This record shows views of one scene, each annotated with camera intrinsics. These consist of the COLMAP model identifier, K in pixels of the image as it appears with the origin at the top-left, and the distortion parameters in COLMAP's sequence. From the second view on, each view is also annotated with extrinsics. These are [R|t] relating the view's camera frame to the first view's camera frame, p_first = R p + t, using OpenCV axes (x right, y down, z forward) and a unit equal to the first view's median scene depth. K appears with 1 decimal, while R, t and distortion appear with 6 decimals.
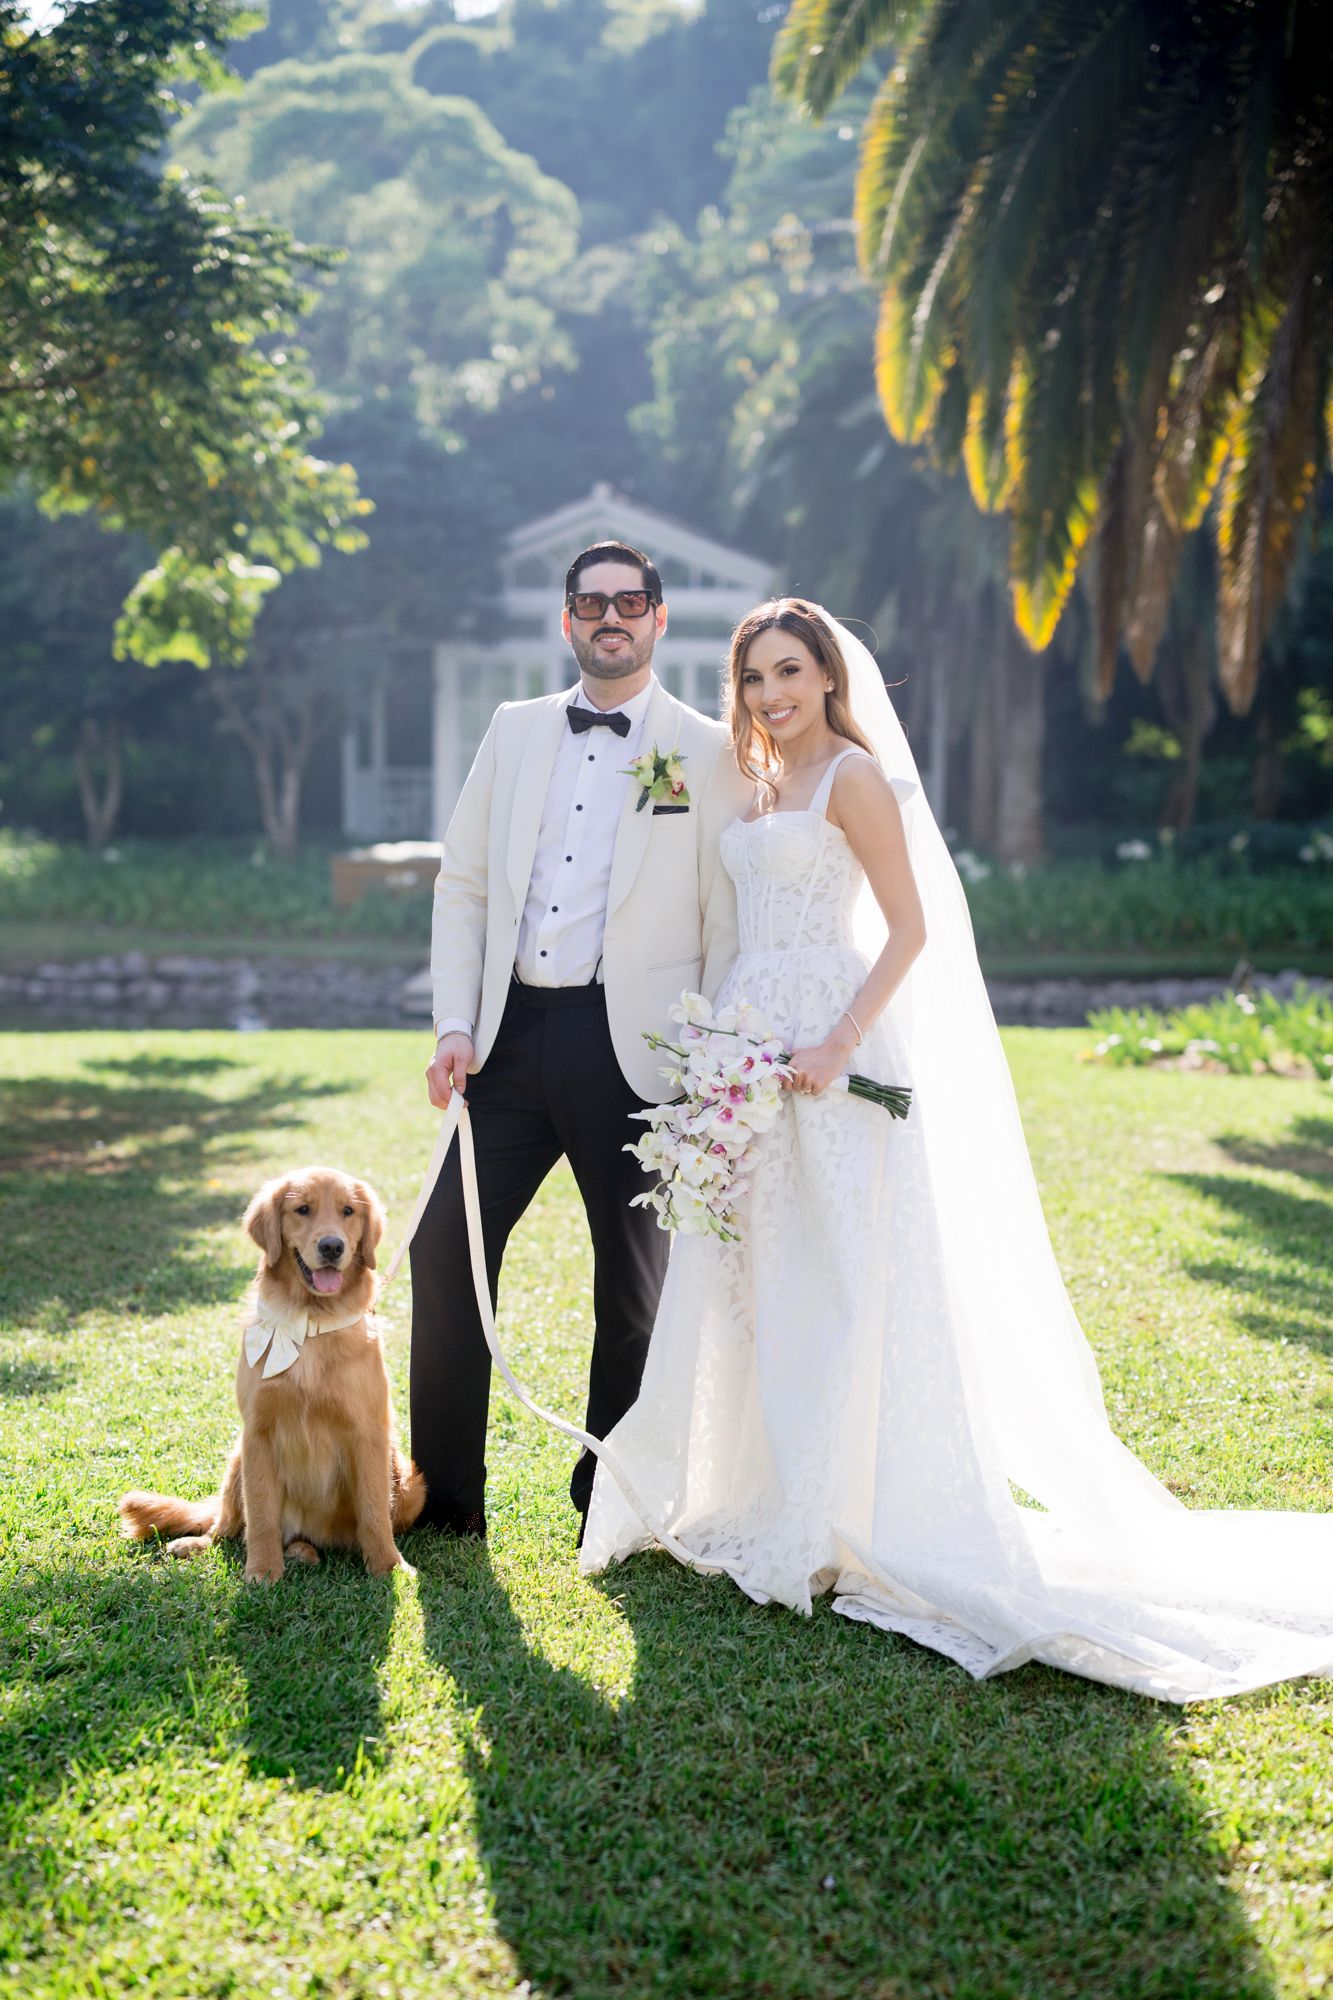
lens RADIAL K [[2851.7, 0, 661.6], [0, 2851.7, 1060.0], [0, 0, 1]] dist [-0.003263, 0.163588]
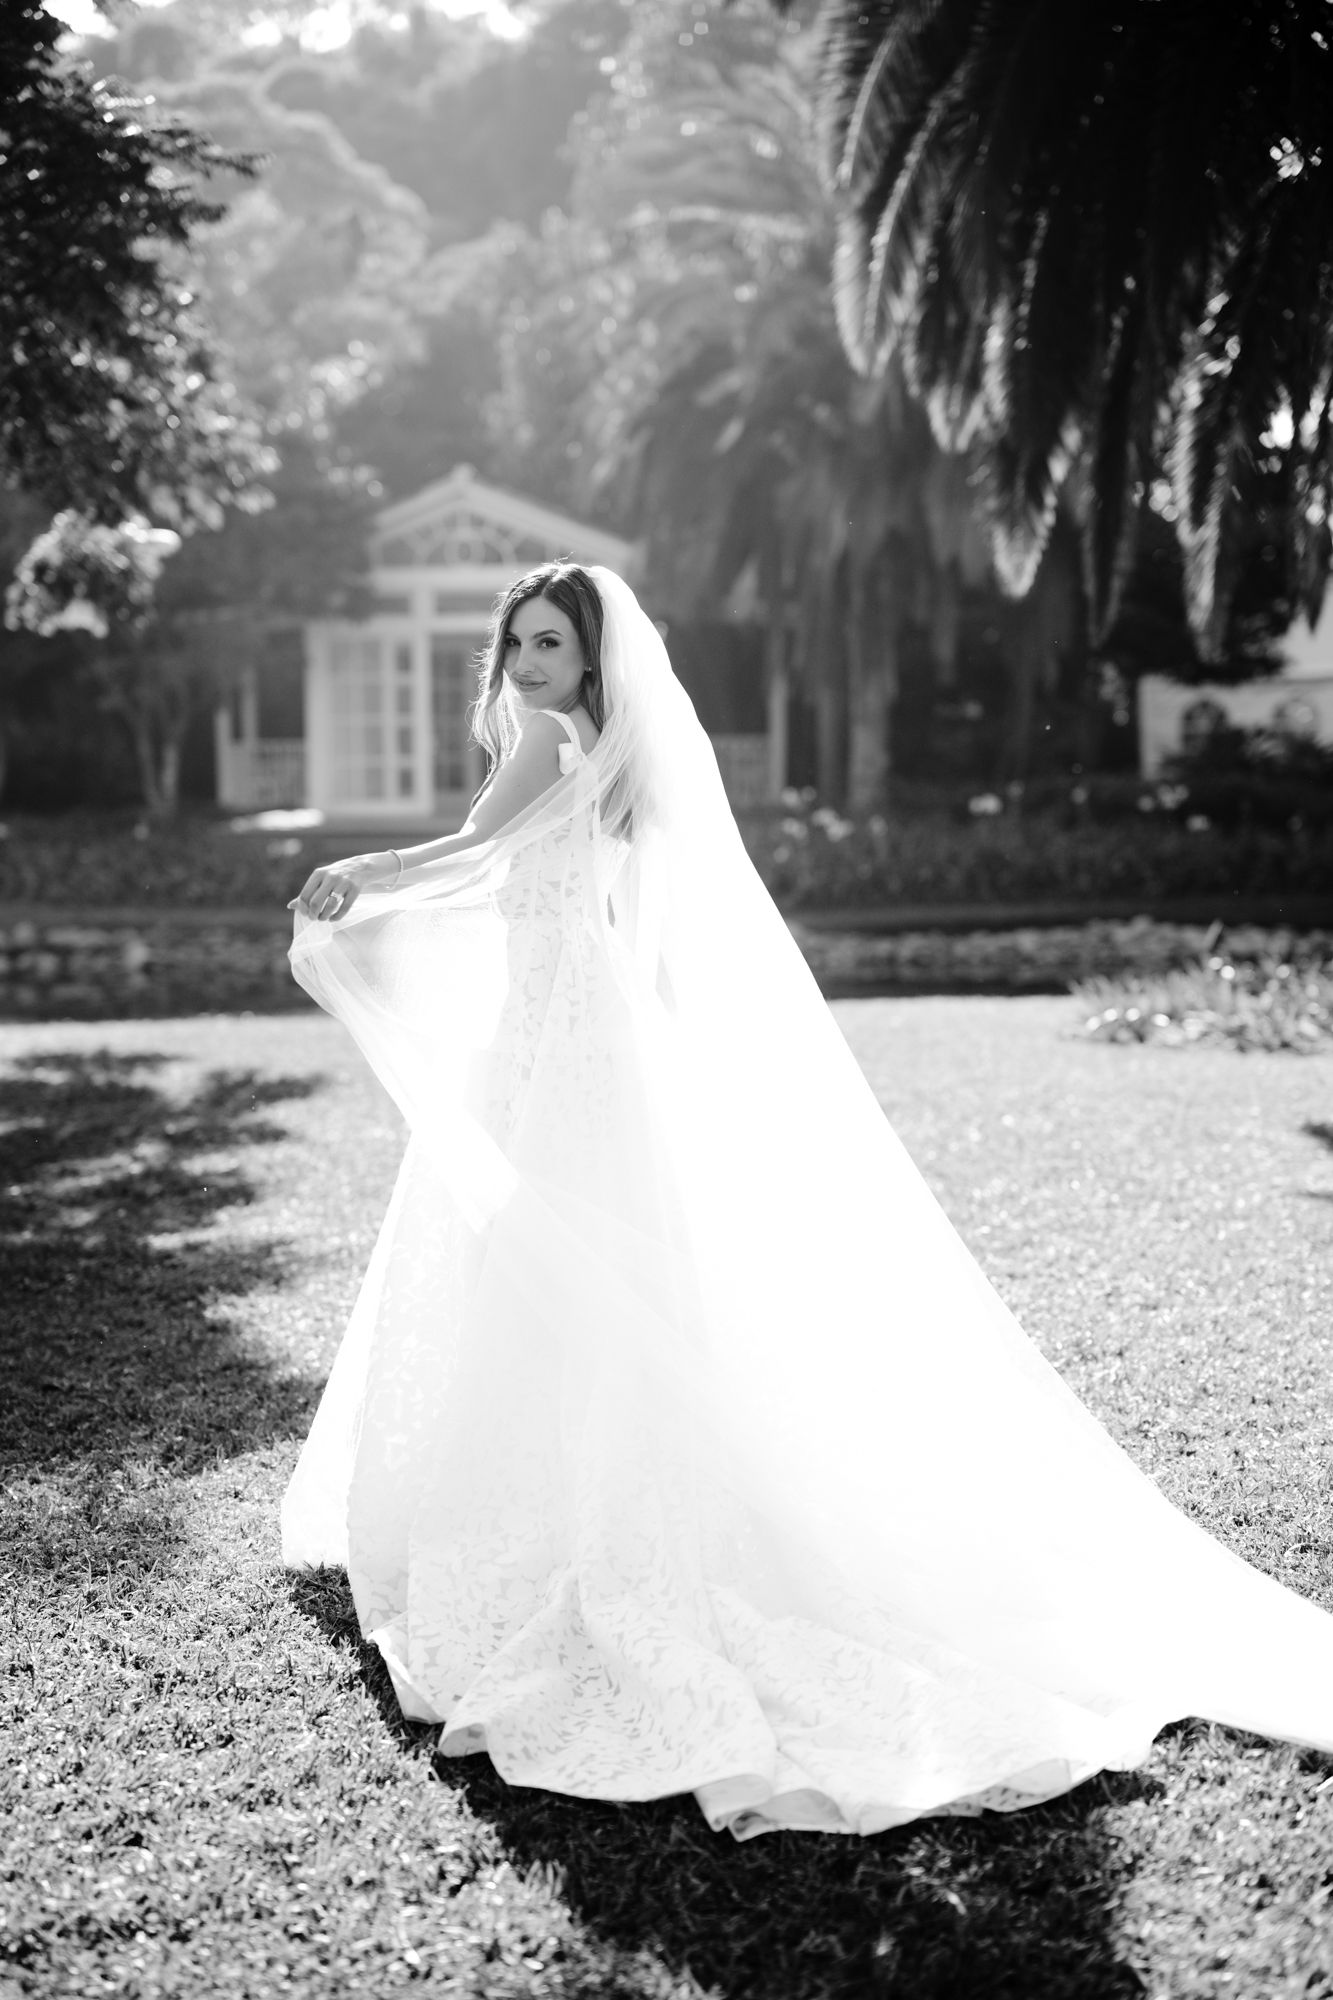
lens RADIAL K [[2502.4, 0, 587.5], [0, 2502.4, 961.6], [0, 0, 1]] dist [0.002869, 0.035638]
pose [[0.998830, -0.022839, 0.042618, -0.037740], [0.023397, 0.999646, -0.012651, -0.014836], [-0.042314, 0.013634, 0.999011, 0.163243]]
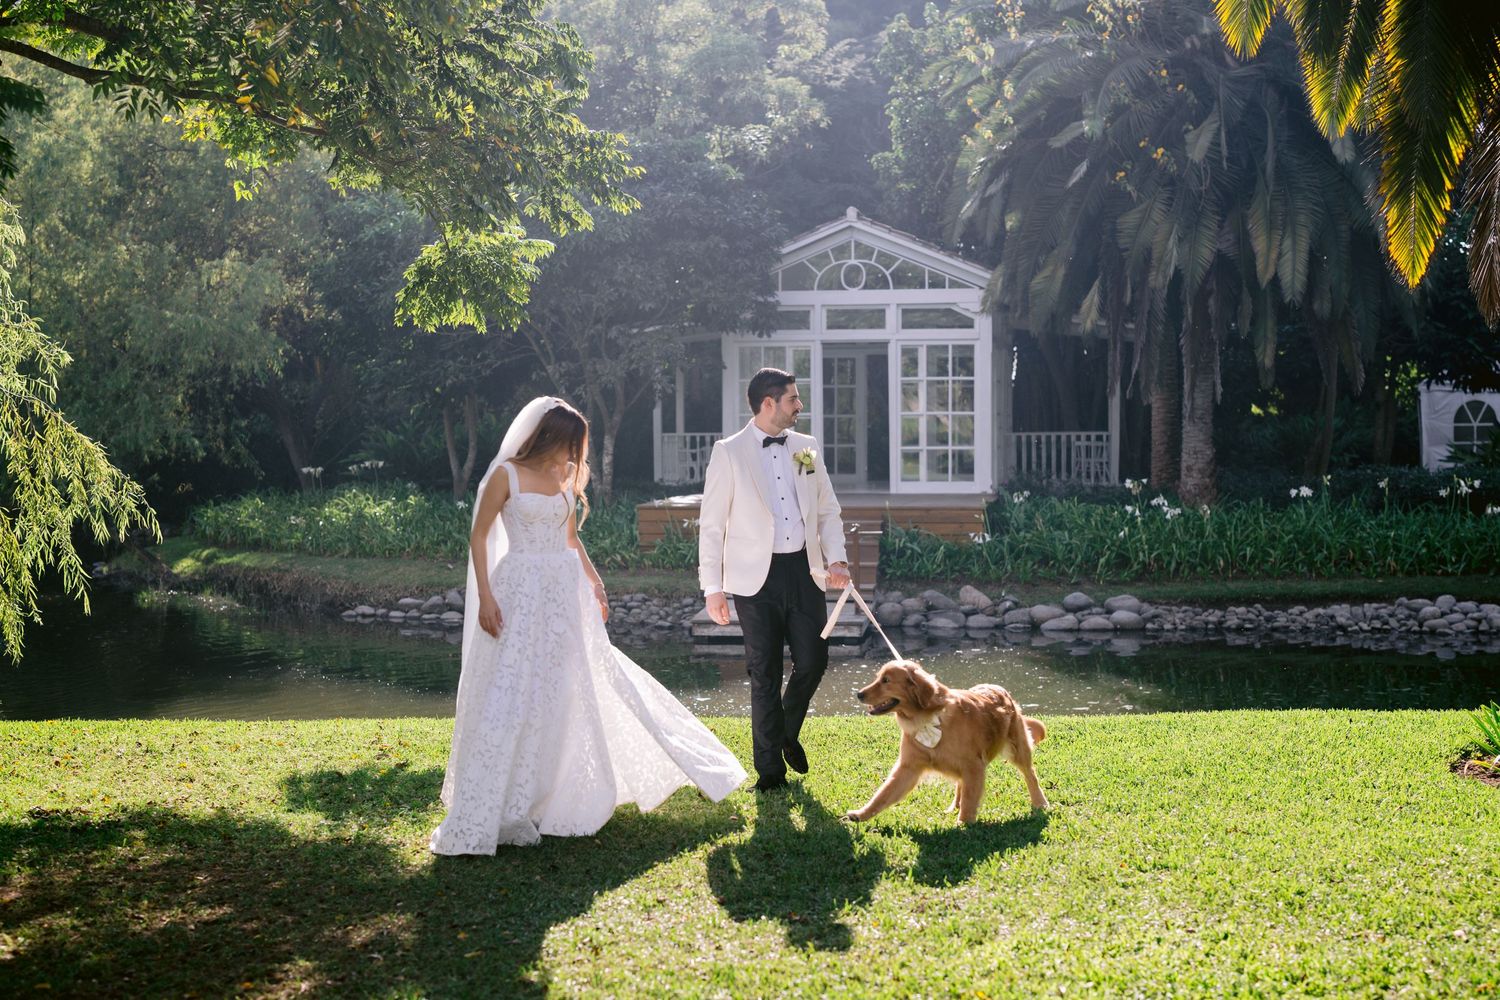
lens RADIAL K [[1876.8, 0, 793.9], [0, 1876.8, 495.6], [0, 0, 1]] dist [0.002869, 0.035638]
pose [[0.998924, -0.011305, -0.044968, -0.022172], [0.008263, 0.997701, -0.067265, -0.036551], [0.045625, 0.066821, 0.996721, 0.361003]]
